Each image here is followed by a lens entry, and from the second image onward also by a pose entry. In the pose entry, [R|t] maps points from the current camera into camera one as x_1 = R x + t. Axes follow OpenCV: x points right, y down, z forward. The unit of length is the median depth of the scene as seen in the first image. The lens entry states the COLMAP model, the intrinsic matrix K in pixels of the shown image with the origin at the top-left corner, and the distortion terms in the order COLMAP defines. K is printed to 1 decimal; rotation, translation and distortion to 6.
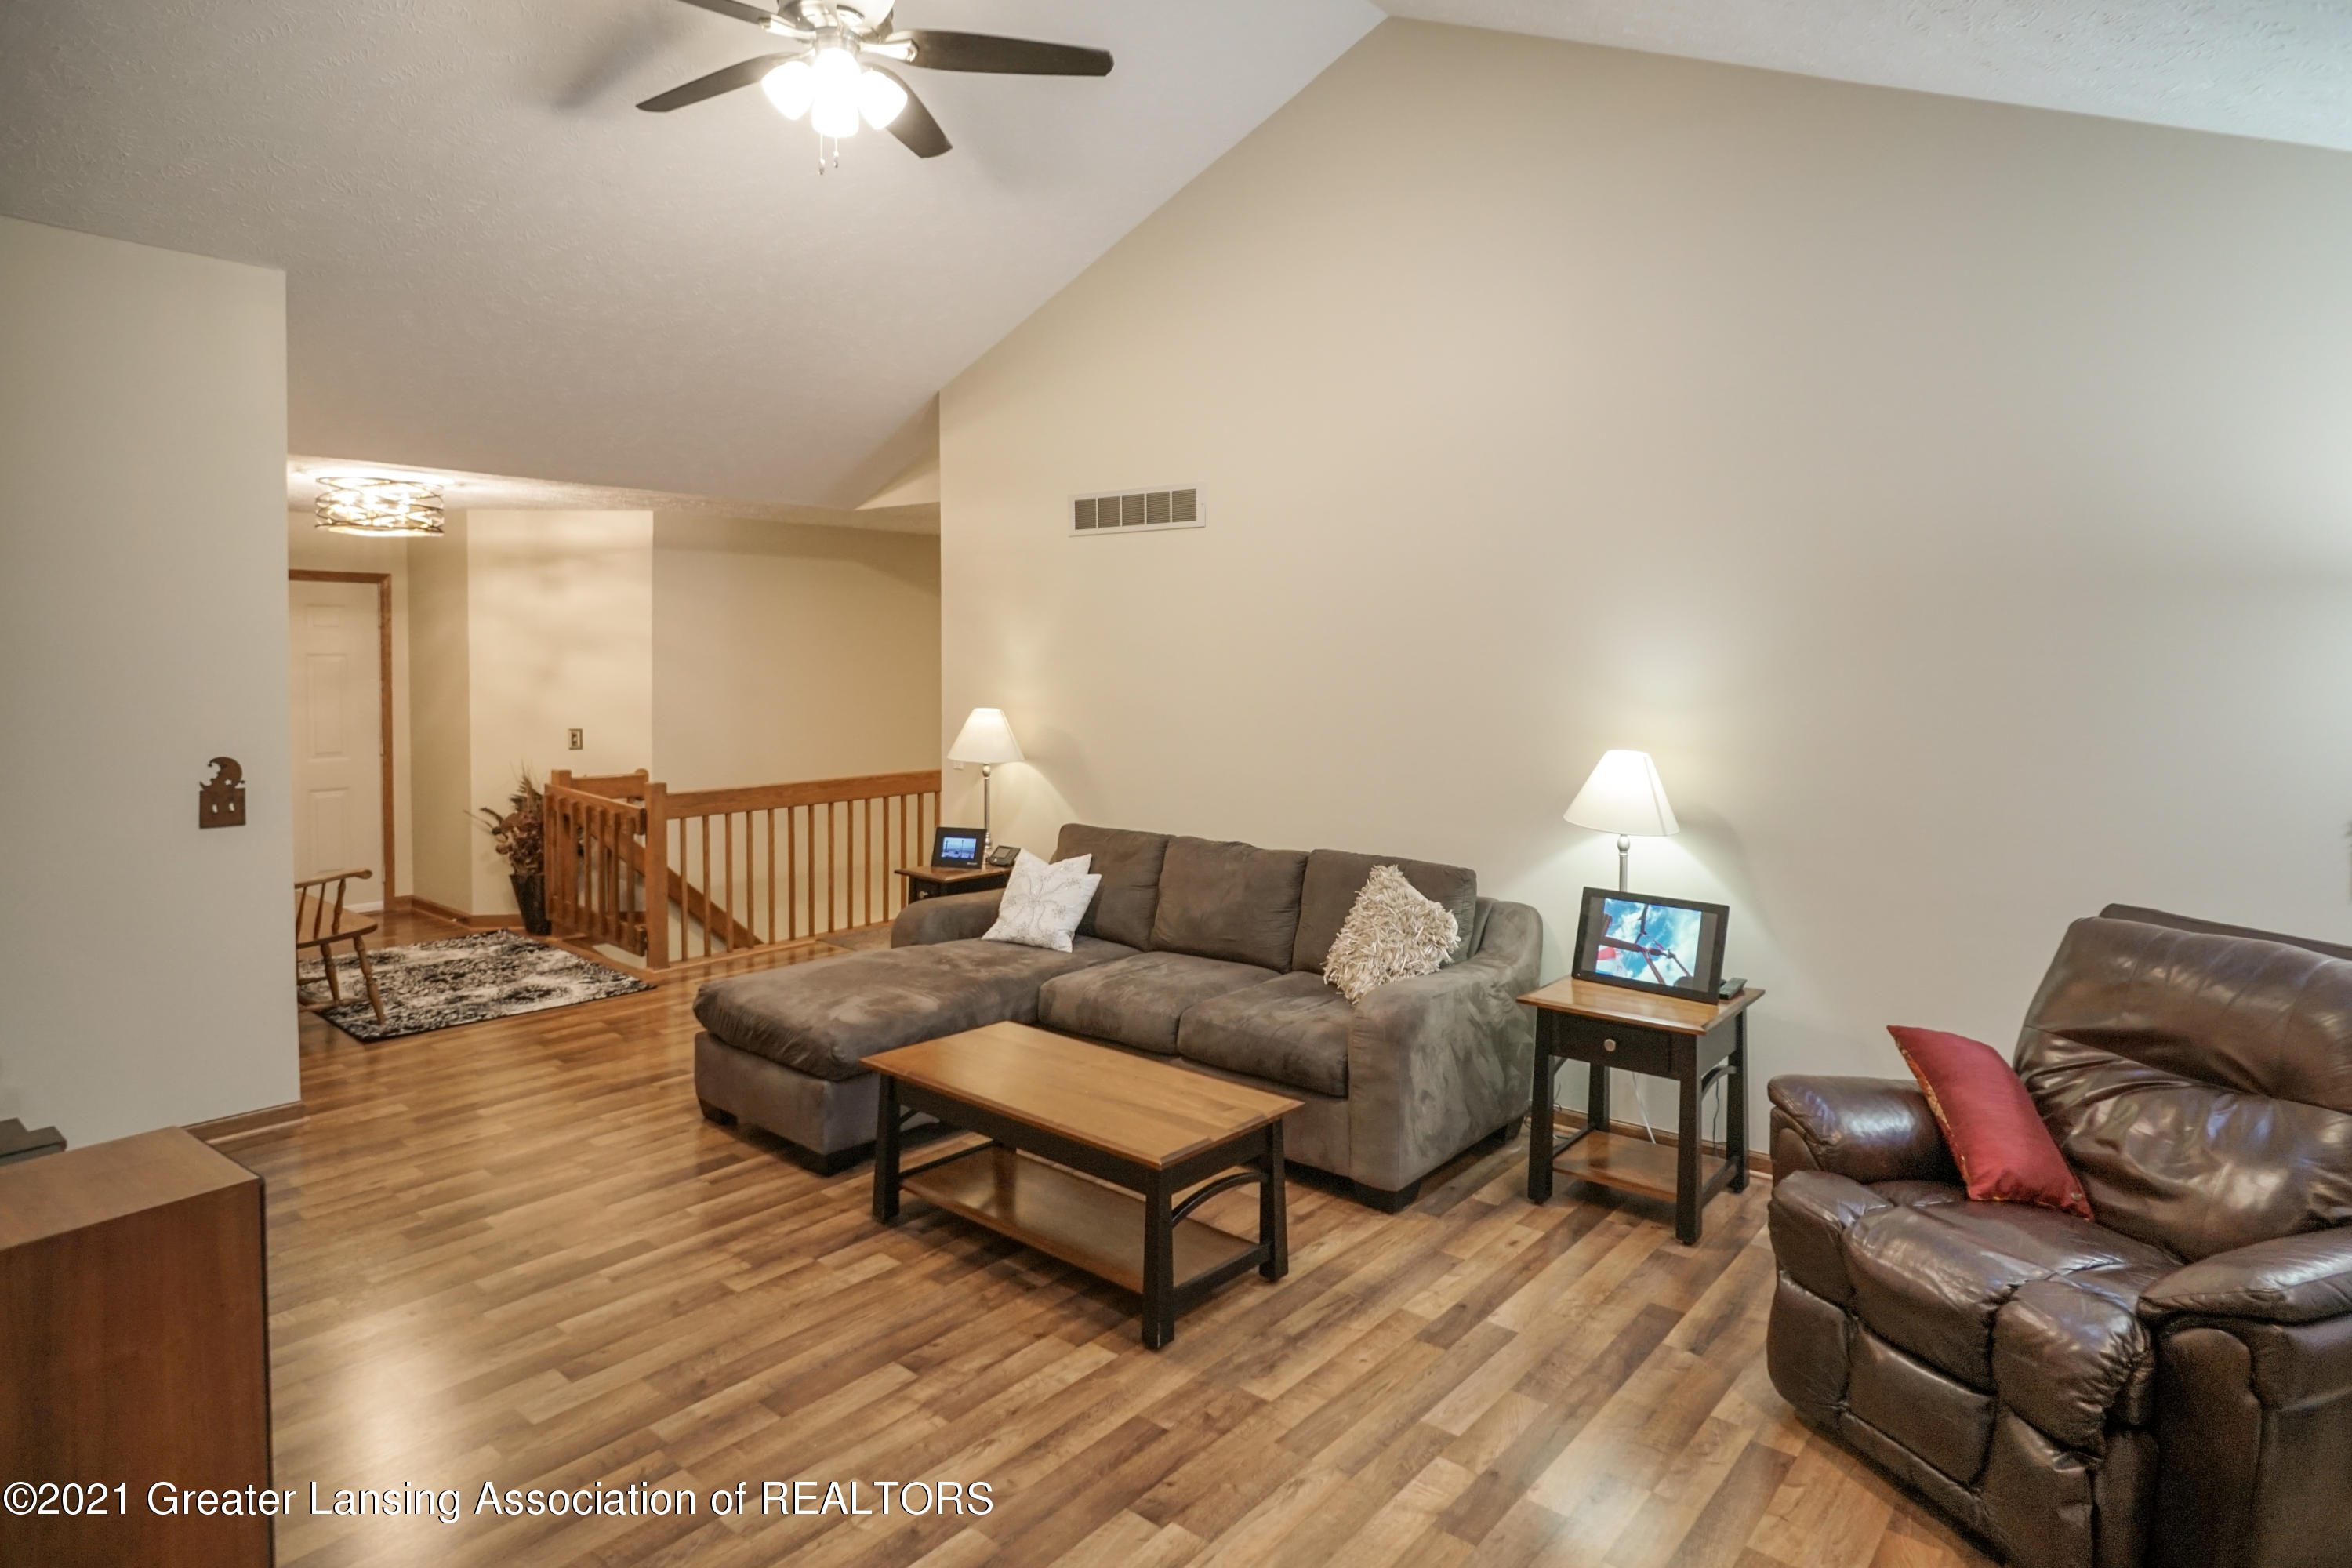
lens RADIAL K [[1297.5, 0, 1177.3], [0, 1297.5, 673.4], [0, 0, 1]] dist [-0.012663, 0.000490]
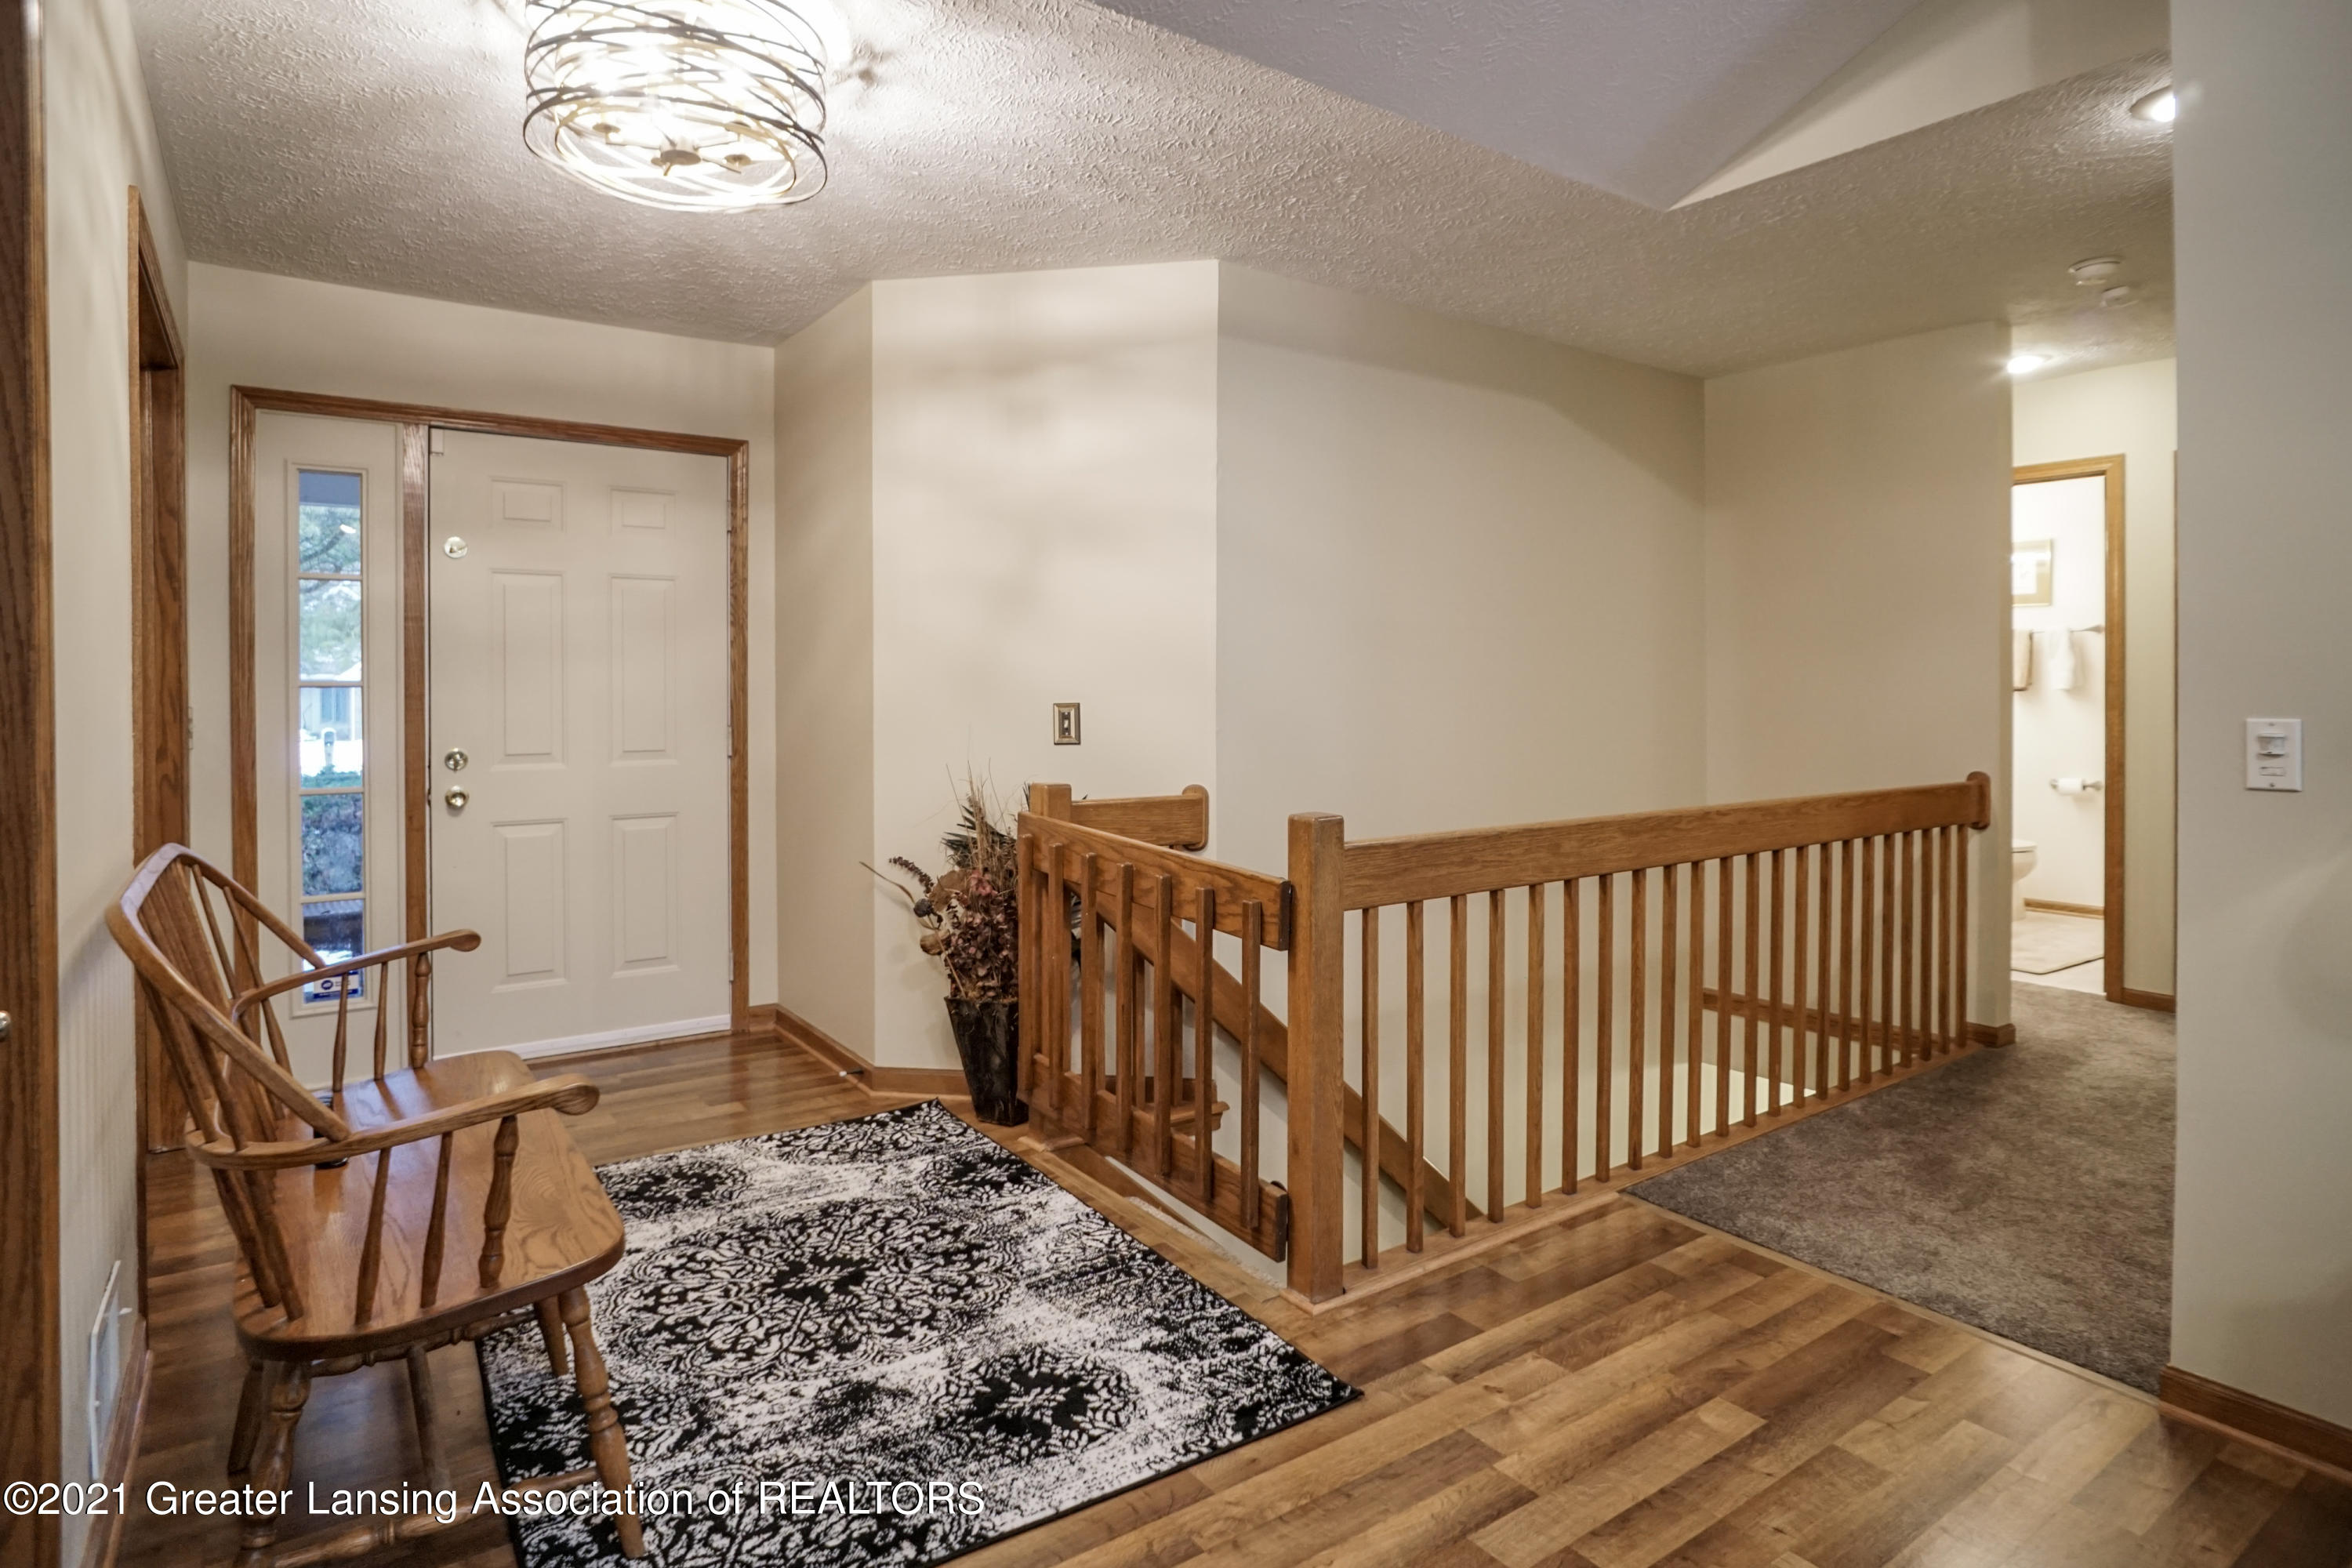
lens RADIAL K [[1297.5, 0, 1177.3], [0, 1297.5, 673.4], [0, 0, 1]] dist [-0.012663, 0.000490]
pose [[0.966235, -0.007491, -0.257555, -0.304975], [0.000145, 0.999593, -0.028529, 0.046992], [0.257664, 0.027528, 0.965842, 0.546158]]
